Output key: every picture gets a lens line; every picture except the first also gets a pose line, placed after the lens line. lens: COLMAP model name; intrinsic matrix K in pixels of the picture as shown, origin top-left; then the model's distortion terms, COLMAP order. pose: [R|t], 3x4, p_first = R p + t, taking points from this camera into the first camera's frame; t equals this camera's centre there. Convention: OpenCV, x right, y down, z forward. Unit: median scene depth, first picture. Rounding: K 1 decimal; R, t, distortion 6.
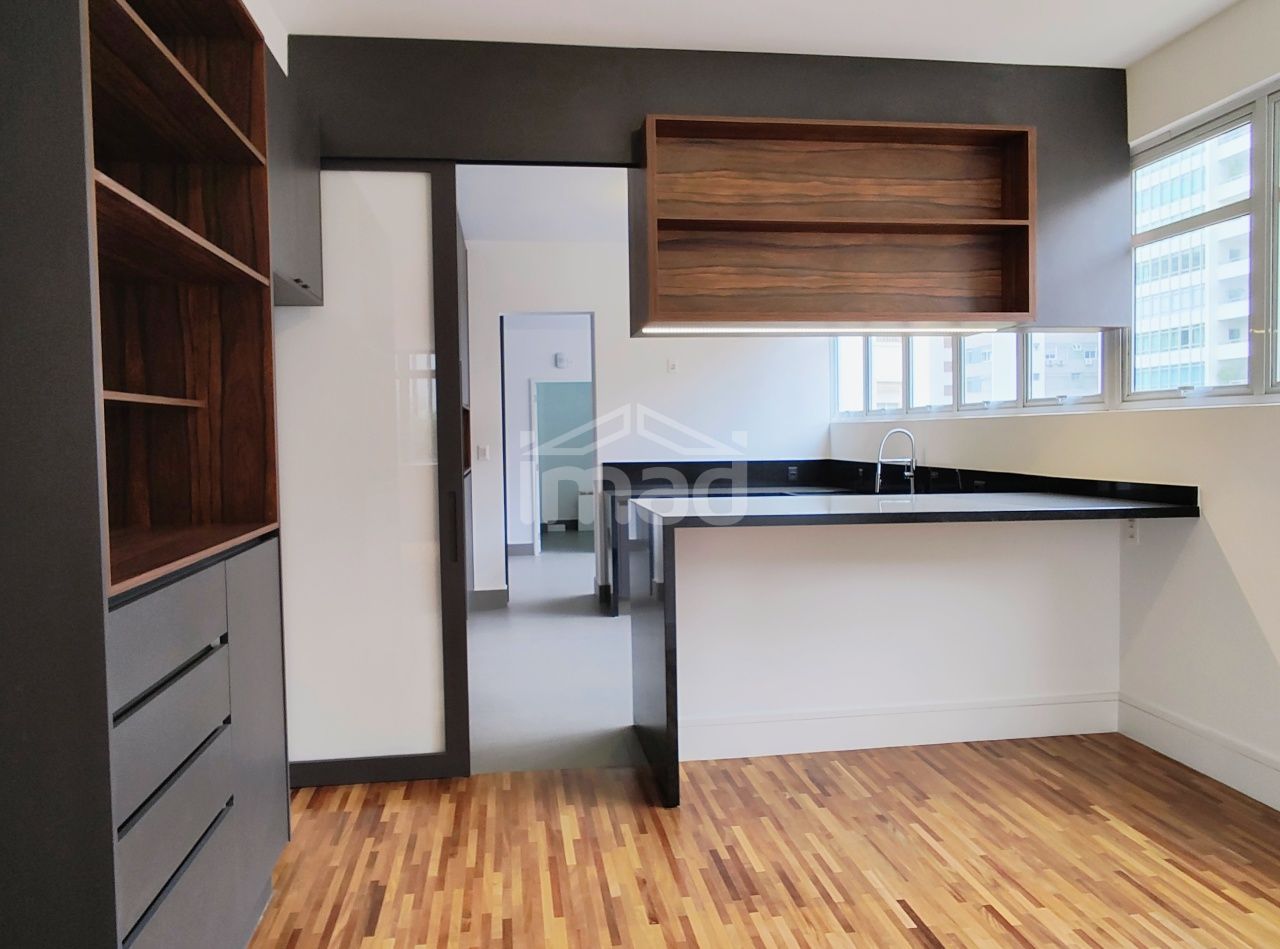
lens RADIAL K [[931.4, 0, 639.8], [0, 931.4, 470.9], [0, 0, 1]] dist [0.041581, 0.001716]
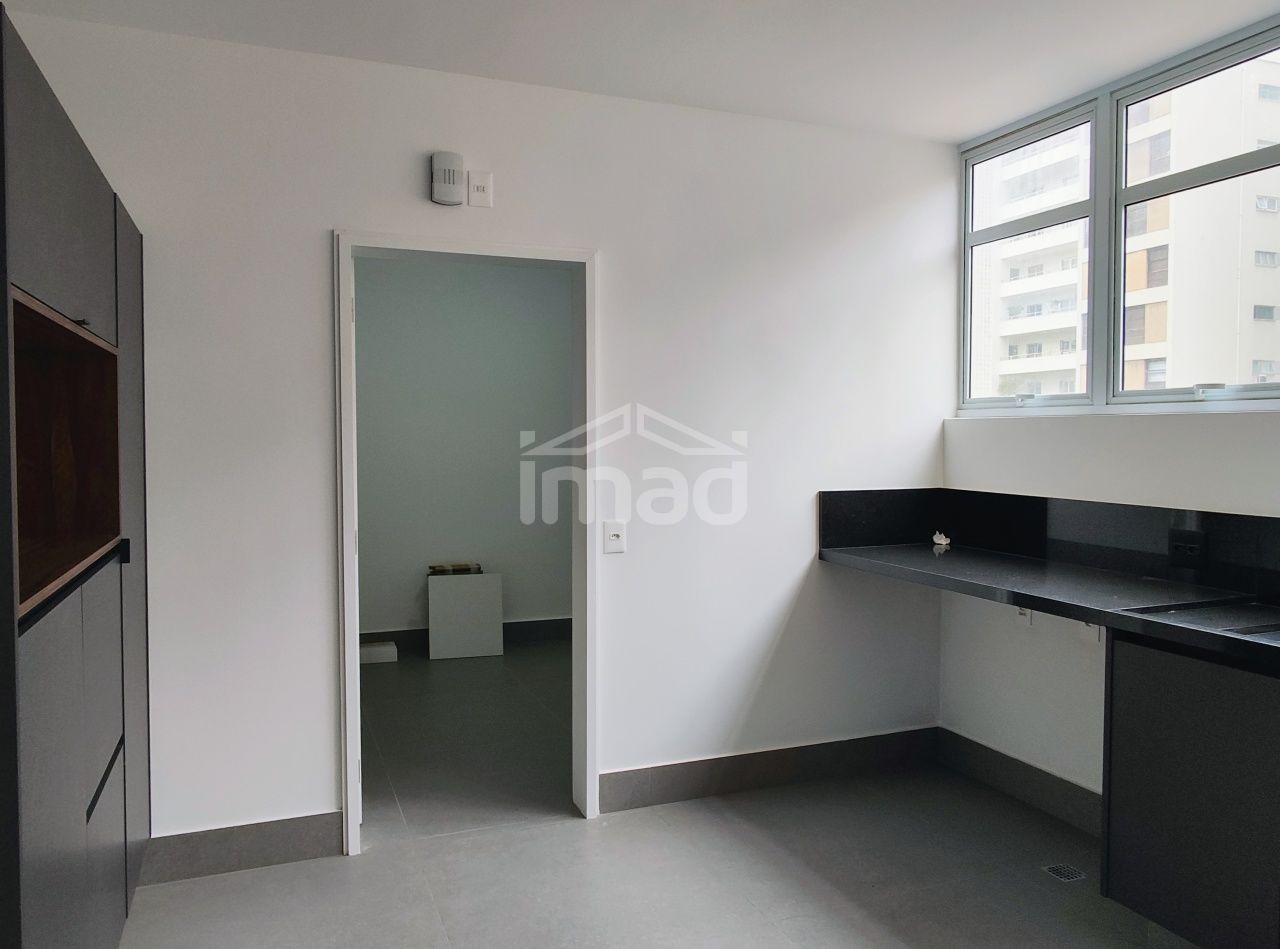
lens RADIAL K [[931.4, 0, 636.8], [0, 931.4, 476.9], [0, 0, 1]] dist [0.041581, 0.001716]
pose [[0.972464, -0.002174, 0.233041, -0.045414], [0.002974, 0.999991, -0.003079, -0.012568], [-0.233032, 0.003688, 0.972462, 0.337907]]
